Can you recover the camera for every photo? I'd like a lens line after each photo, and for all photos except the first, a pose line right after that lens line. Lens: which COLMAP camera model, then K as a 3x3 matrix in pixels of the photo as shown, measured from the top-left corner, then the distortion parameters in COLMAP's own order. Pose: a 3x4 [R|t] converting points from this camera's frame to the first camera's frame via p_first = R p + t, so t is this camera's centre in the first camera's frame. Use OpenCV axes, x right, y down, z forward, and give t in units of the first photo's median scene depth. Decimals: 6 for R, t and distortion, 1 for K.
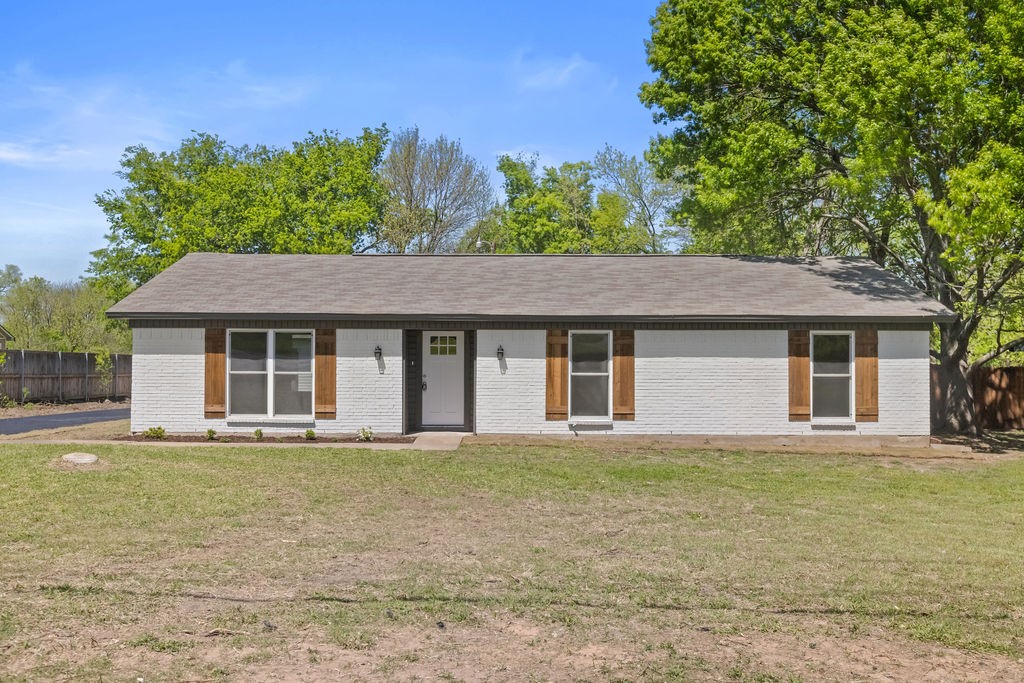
lens RADIAL K [[895.0, 0, 512.0], [0, 895.0, 338.7], [0, 0, 1]] dist [-0.002415, 0.001820]
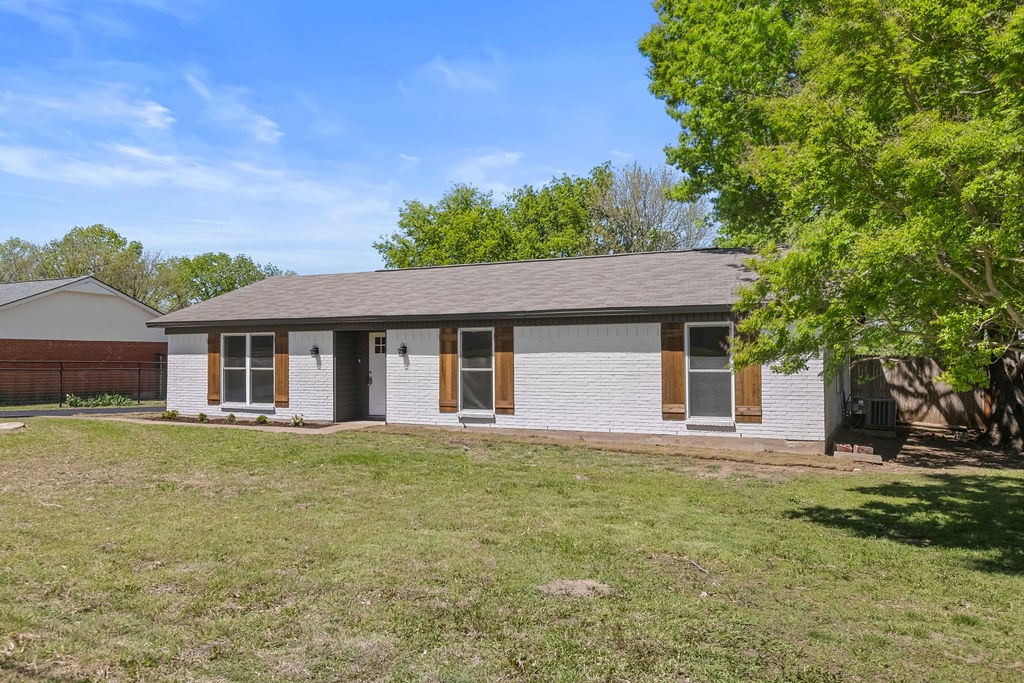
lens RADIAL K [[1046.5, 0, 511.8], [0, 1046.5, 344.2], [0, 0, 1]] dist [0.020065, 0.000000]
pose [[0.835502, -0.014038, -0.549307, 0.795398], [0.020699, 0.999768, 0.005933, 0.003500], [0.549097, -0.016327, 0.835599, -0.000929]]
